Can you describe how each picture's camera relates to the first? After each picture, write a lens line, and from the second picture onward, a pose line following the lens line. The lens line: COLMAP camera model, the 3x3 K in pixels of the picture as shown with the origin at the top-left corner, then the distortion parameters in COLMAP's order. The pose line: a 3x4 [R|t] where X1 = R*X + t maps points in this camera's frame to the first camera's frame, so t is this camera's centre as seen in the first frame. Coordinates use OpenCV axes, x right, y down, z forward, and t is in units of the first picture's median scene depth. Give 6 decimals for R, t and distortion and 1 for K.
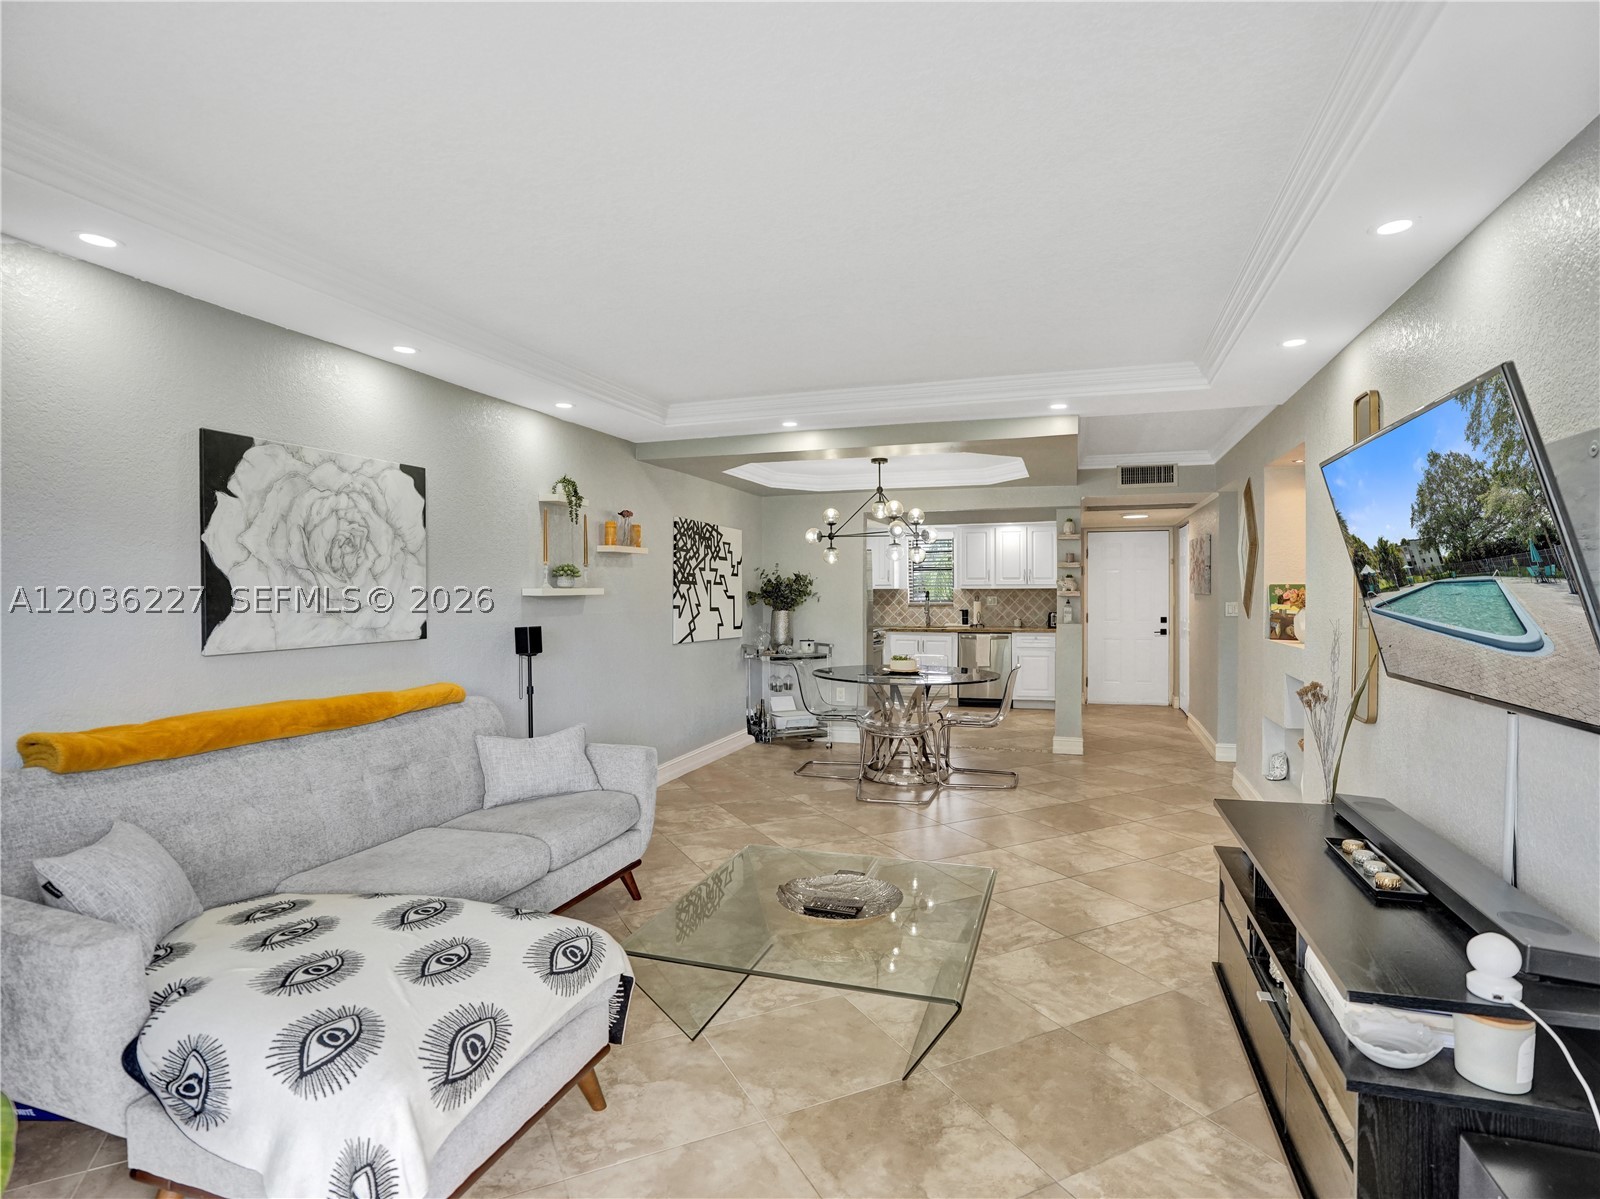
lens RADIAL K [[829.0, 0, 800.9], [0, 829.0, 602.5], [0, 0, 1]] dist [-0.070540, 0.027763]
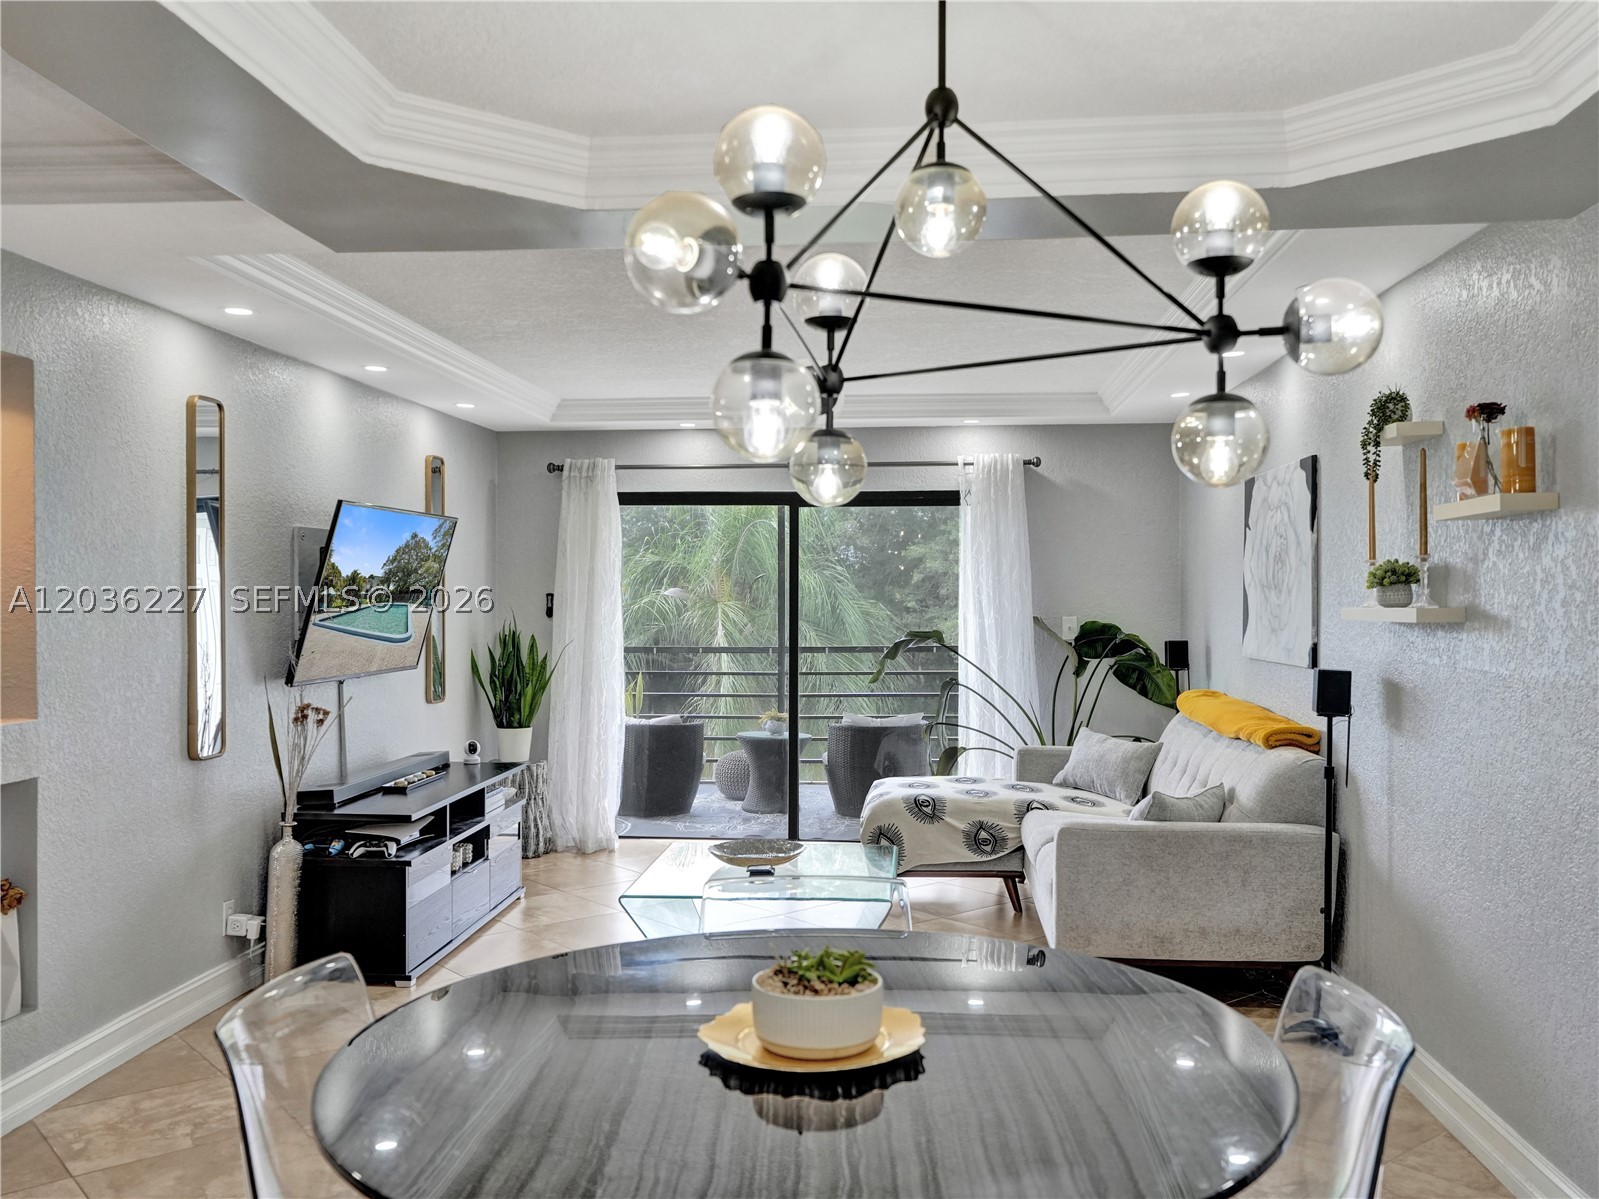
lens RADIAL K [[1358.1, 0, 799.5], [0, 1358.1, 599.5], [0, 0, 1]] dist [0.006358, 0.021946]
pose [[-0.972716, 0.003959, -0.231965, 0.200704], [0.000146, 0.999865, 0.016453, -0.027181], [0.231999, 0.015971, -0.972585, 1.298602]]
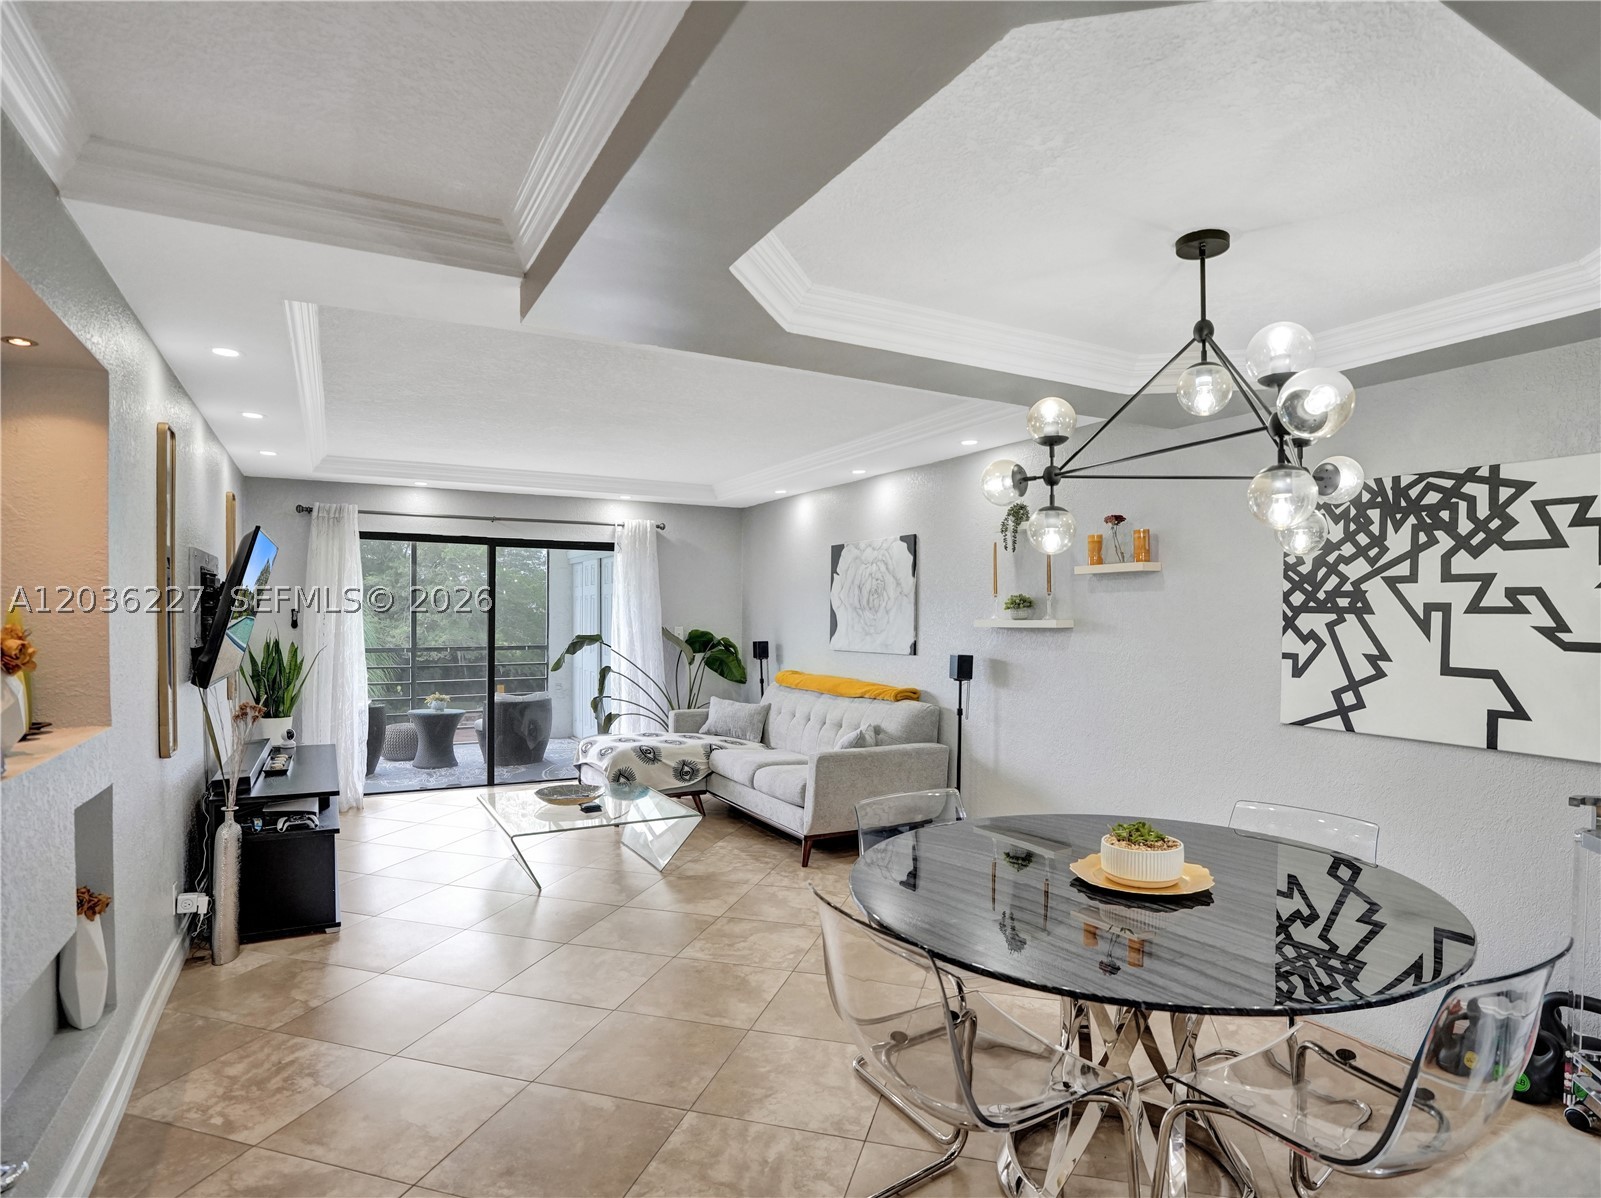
lens RADIAL K [[865.8, 0, 797.6], [0, 865.8, 619.5], [0, 0, 1]] dist [-0.072613, 0.031449]
pose [[-0.679254, 0.002296, -0.733899, 0.460046], [-0.012850, 0.999805, 0.015021, -0.021959], [0.733790, 0.019634, -0.679092, 1.113041]]
